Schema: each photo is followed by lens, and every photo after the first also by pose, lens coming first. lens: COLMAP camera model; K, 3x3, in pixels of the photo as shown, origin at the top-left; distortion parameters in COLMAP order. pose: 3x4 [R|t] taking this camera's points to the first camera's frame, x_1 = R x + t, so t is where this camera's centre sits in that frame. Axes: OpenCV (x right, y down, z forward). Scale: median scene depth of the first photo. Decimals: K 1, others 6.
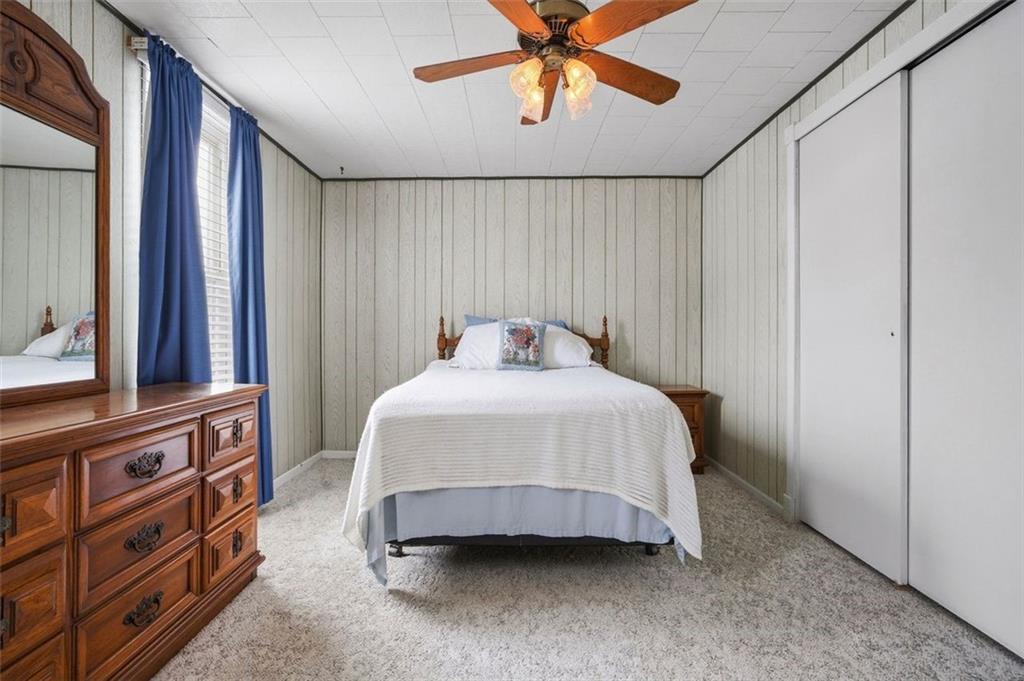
lens RADIAL K [[476.4, 0, 505.8], [0, 476.4, 340.6], [0, 0, 1]] dist [-0.045659, 0.025662]
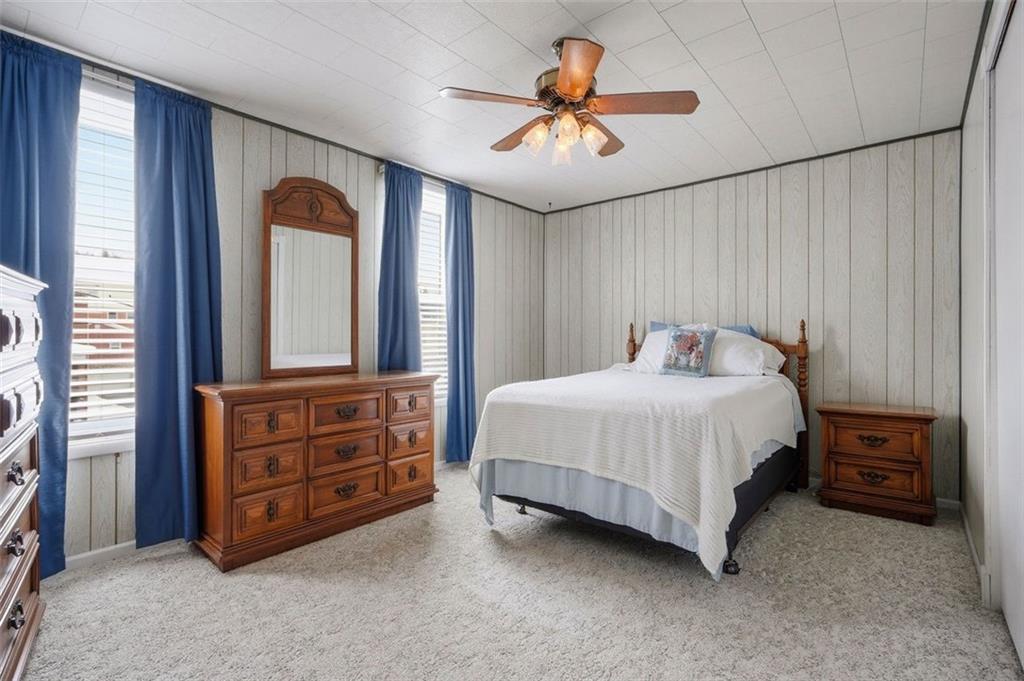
lens RADIAL K [[476.4, 0, 505.8], [0, 476.4, 340.6], [0, 0, 1]] dist [-0.045659, 0.025662]
pose [[0.765406, 0.004291, -0.643533, 0.567166], [-0.008630, 0.999956, -0.003597, -0.008251], [0.643489, 0.008306, 0.765410, -0.019194]]
